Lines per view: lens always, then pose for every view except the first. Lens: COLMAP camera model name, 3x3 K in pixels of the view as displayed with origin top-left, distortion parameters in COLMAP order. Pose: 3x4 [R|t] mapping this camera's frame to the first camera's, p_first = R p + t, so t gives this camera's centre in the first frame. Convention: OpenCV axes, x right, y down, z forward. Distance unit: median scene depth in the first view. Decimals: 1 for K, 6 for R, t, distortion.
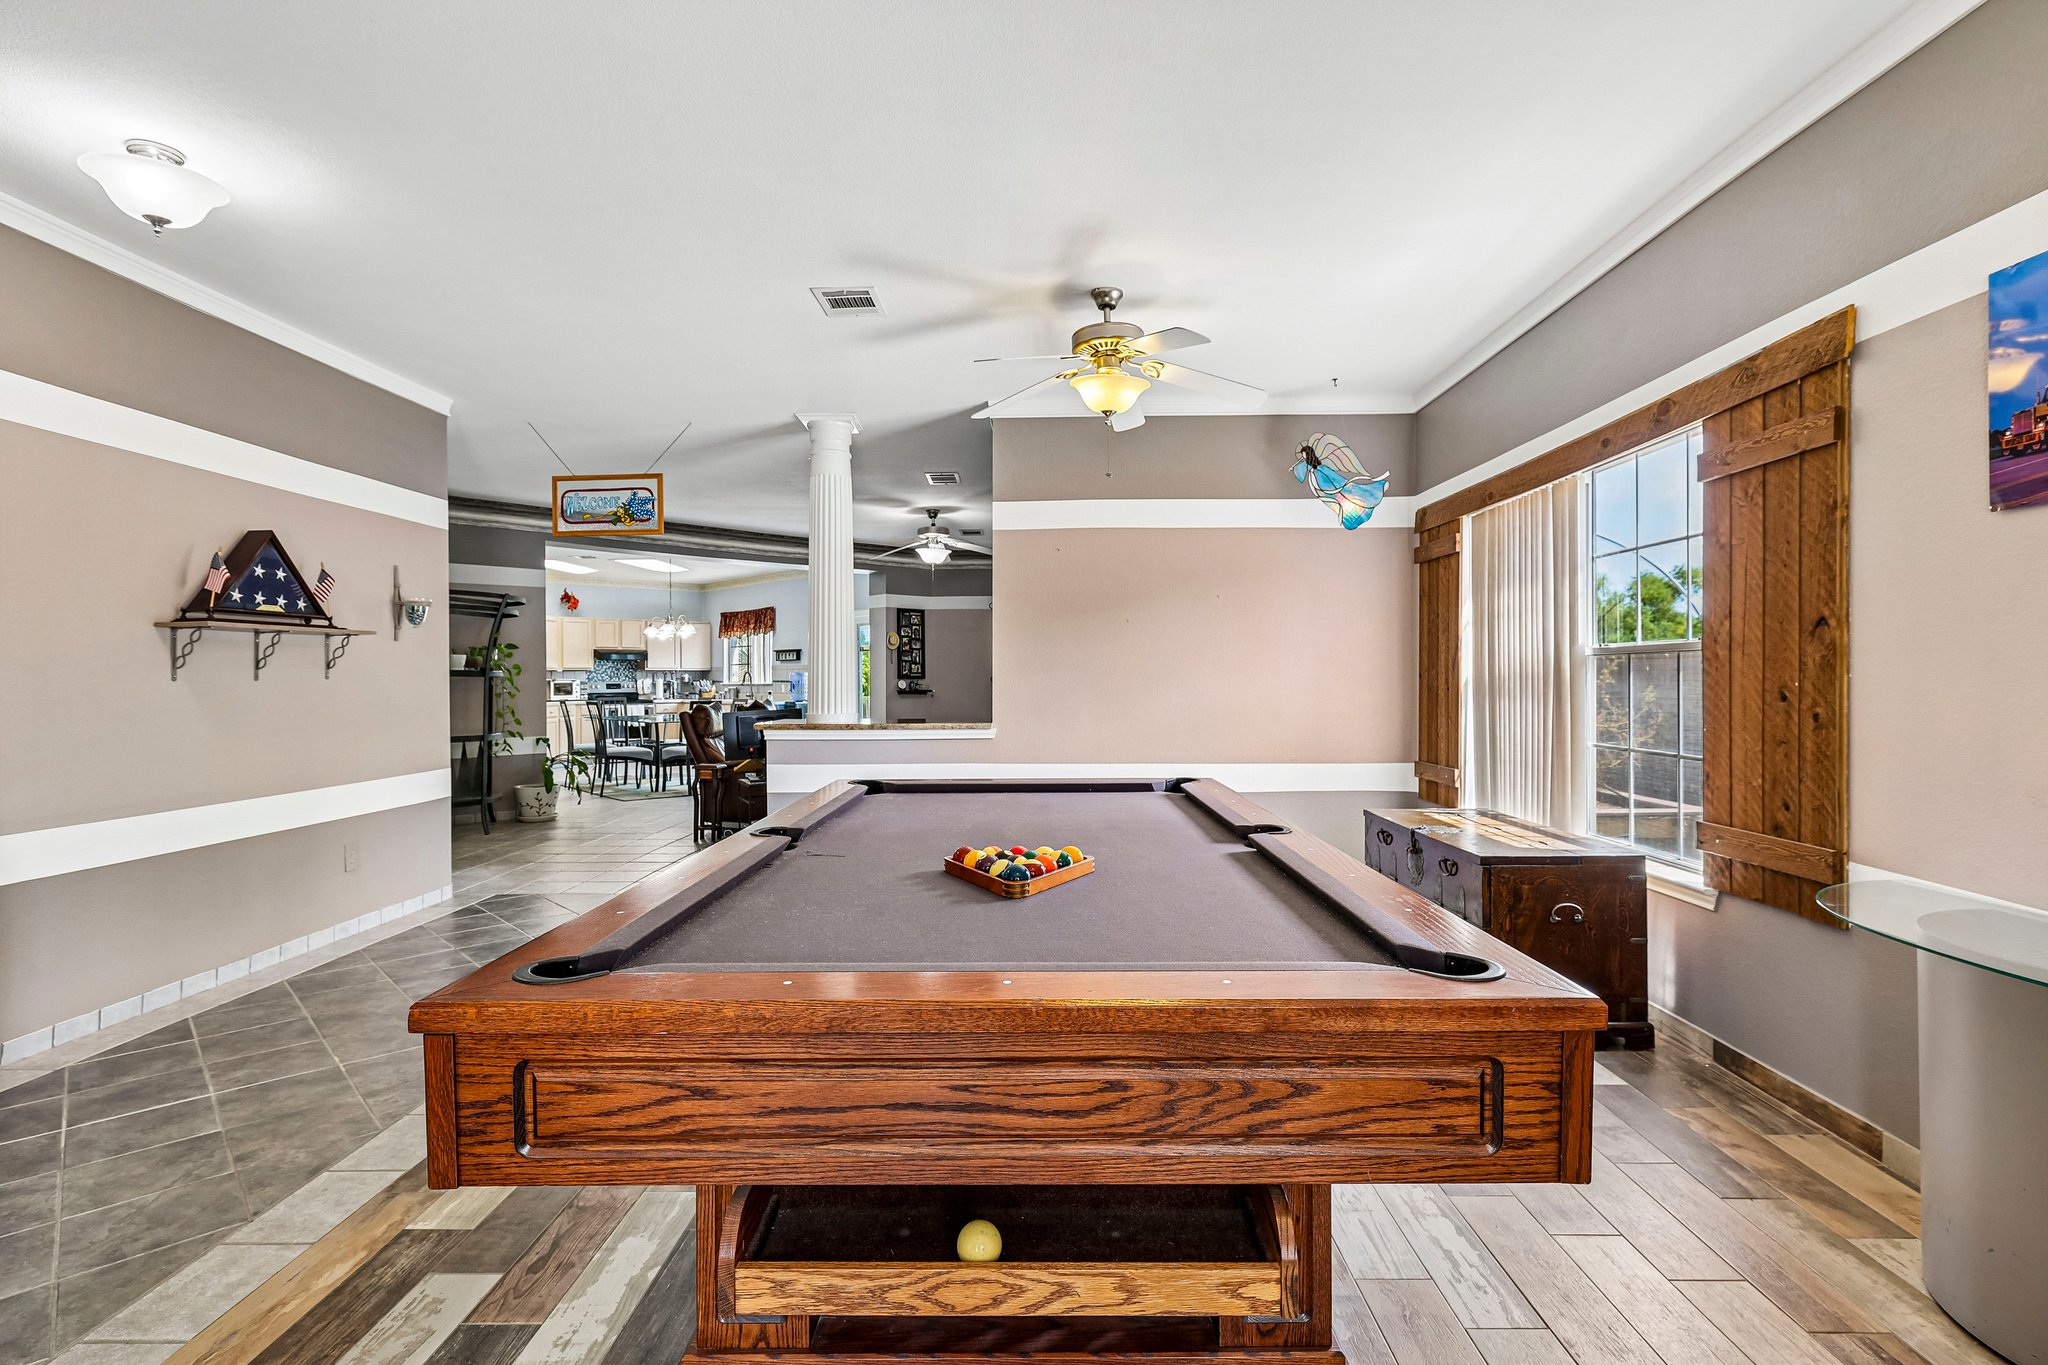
lens RADIAL K [[968.6, 0, 1024.9], [0, 968.6, 679.0], [0, 0, 1]] dist [0.000351, 0.000003]
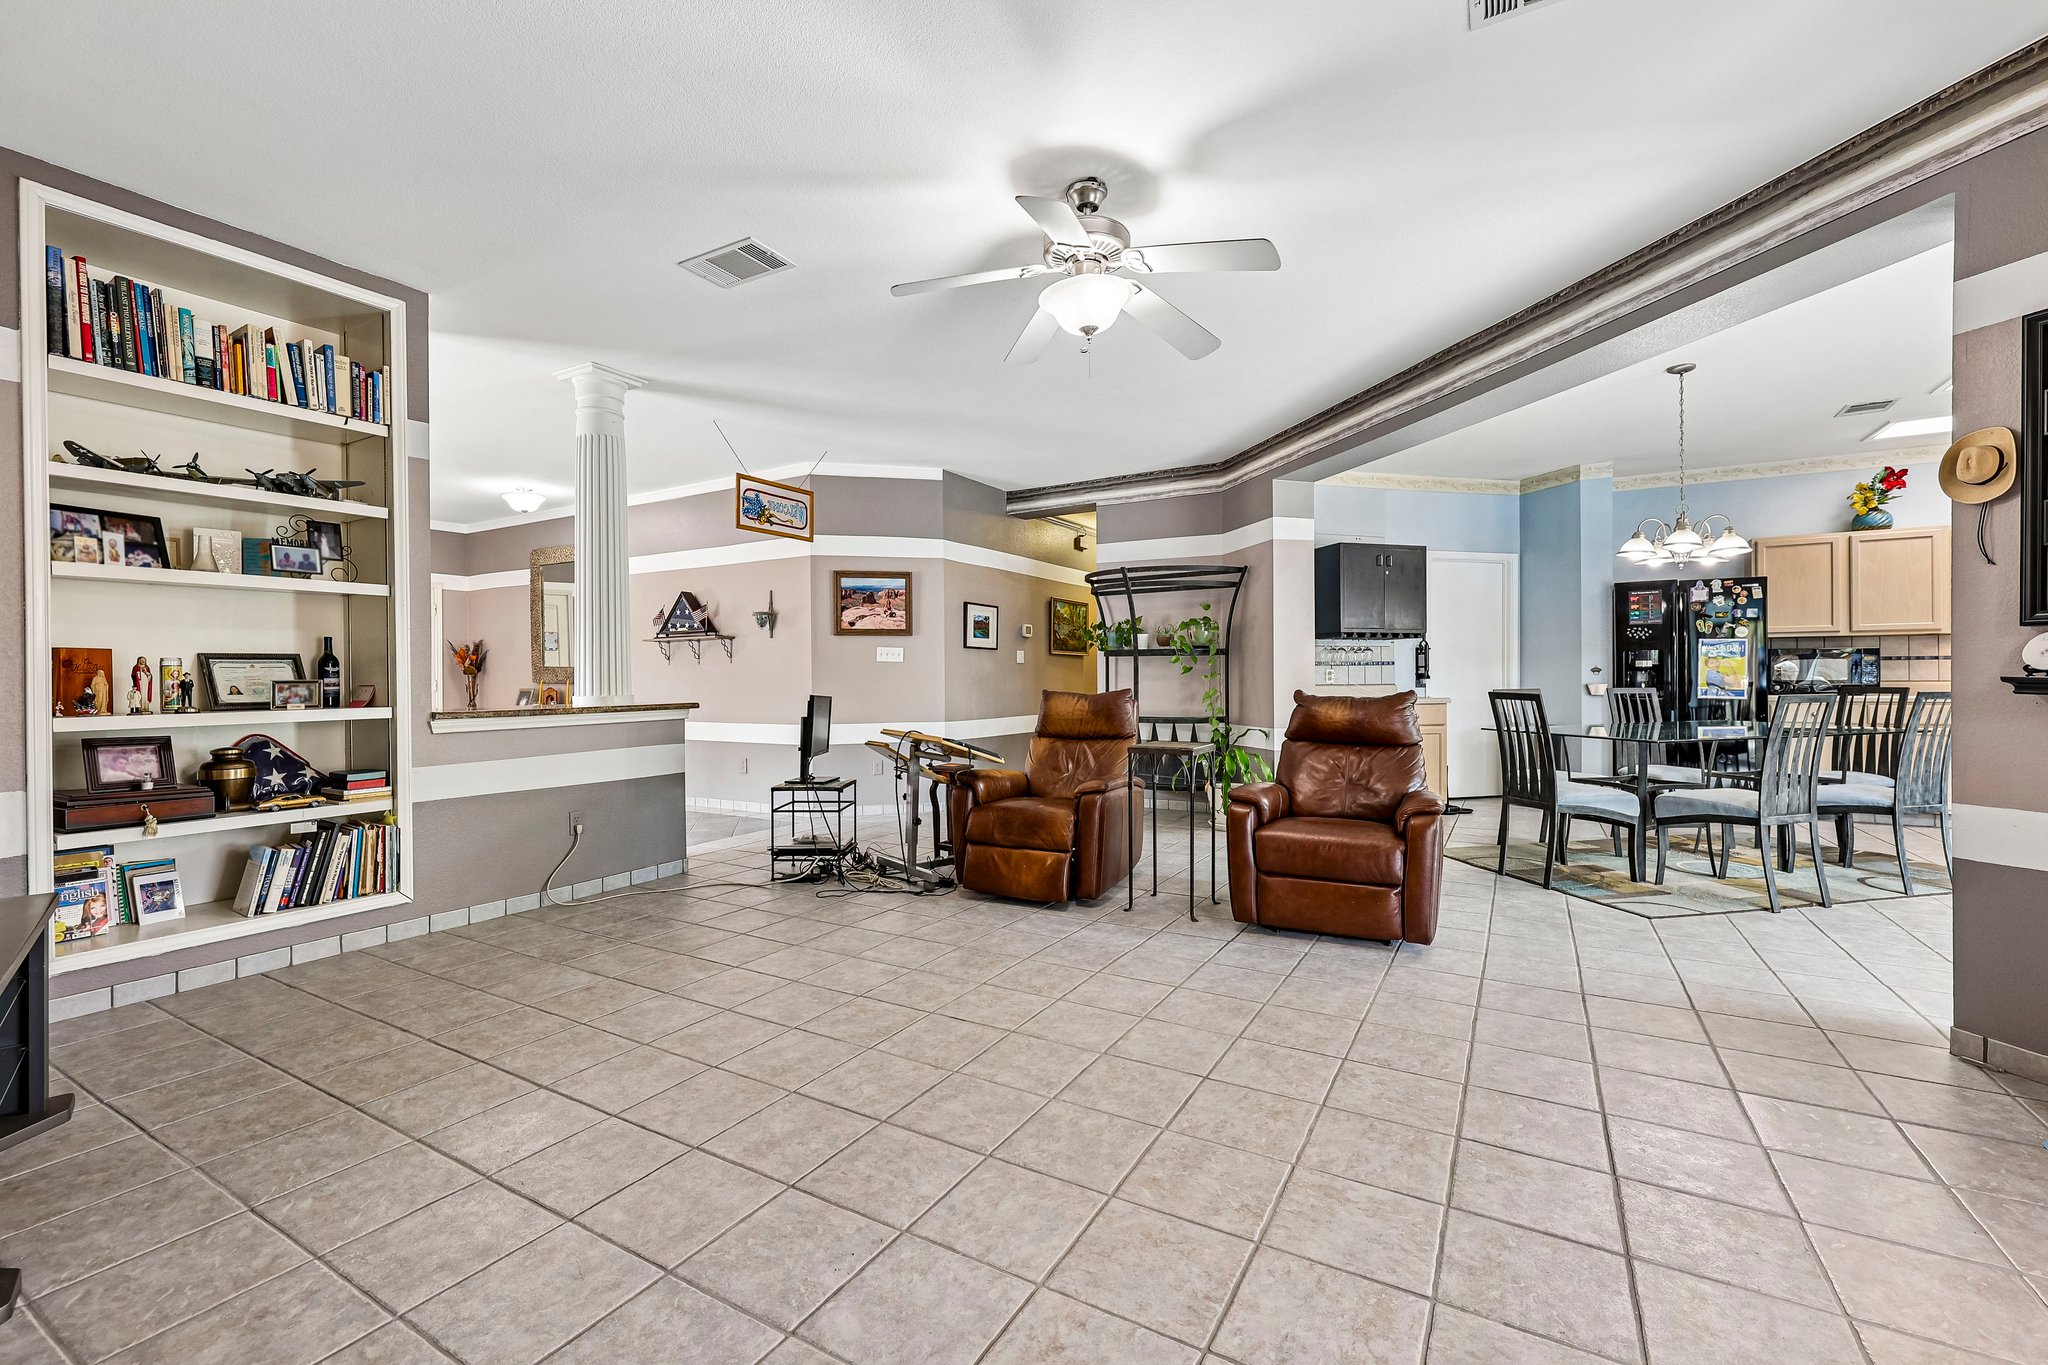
lens RADIAL K [[860.2, 0, 1029.3], [0, 860.2, 677.7], [0, 0, 1]] dist [-0.001161, 0.000676]
pose [[-0.487934, 0.010465, -0.872818, 0.157267], [0.008807, 0.999936, 0.007066, 0.008128], [0.872836, -0.004239, -0.487995, 0.877197]]
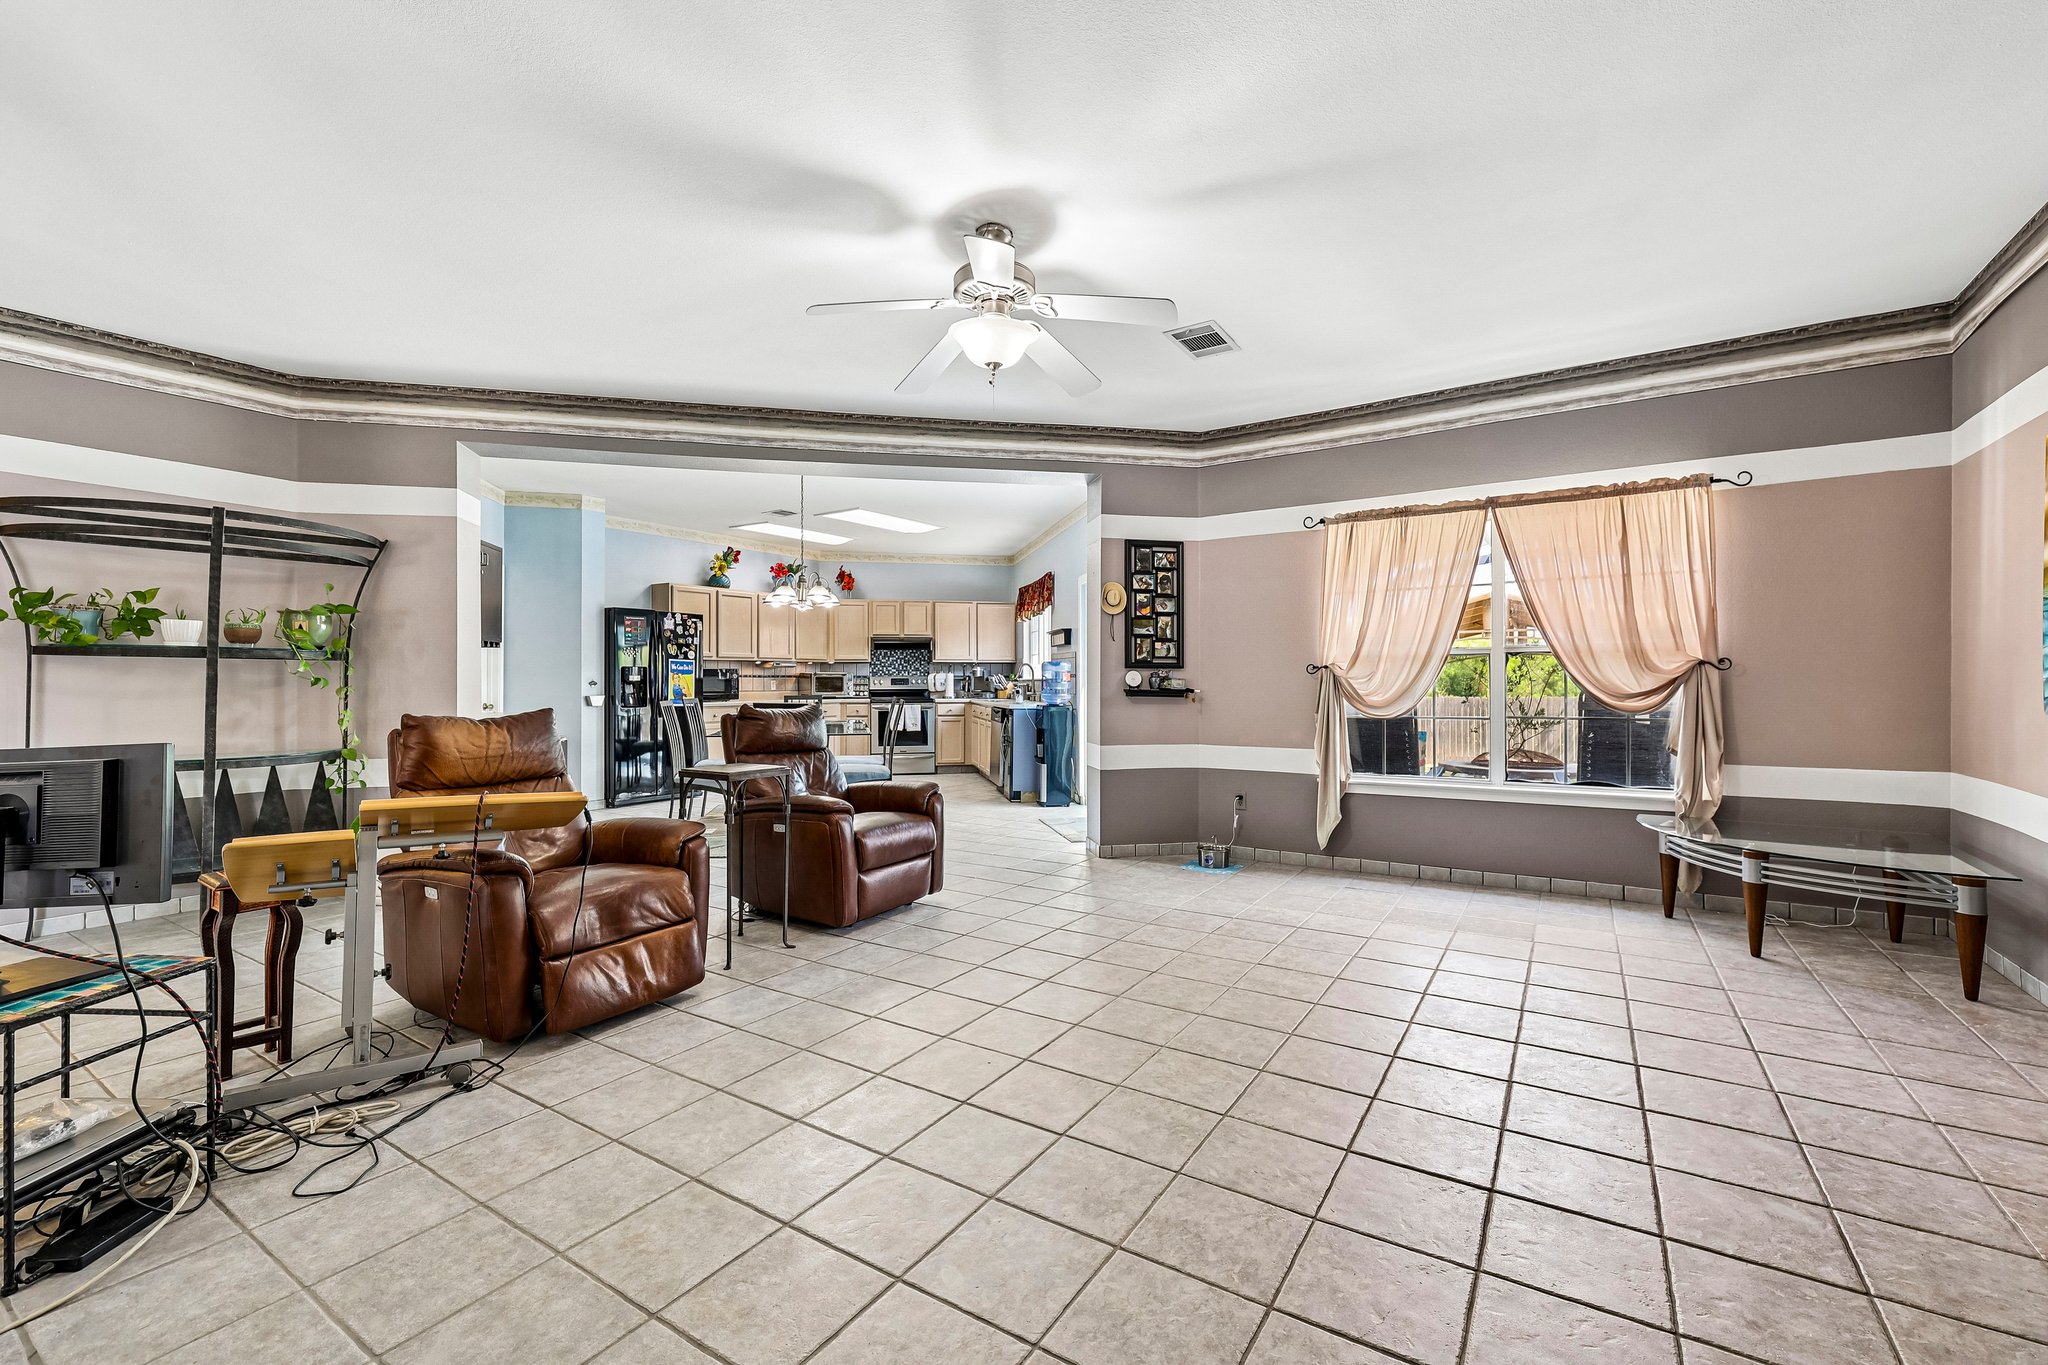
lens RADIAL K [[860.2, 0, 1026.4], [0, 860.2, 675.5], [0, 0, 1]] dist [-0.001161, 0.000676]
pose [[0.848212, 0.000923, -0.529655, 0.077929], [-0.003193, 0.999989, -0.003370, 0.005650], [0.529646, 0.004549, 0.848206, 0.546708]]
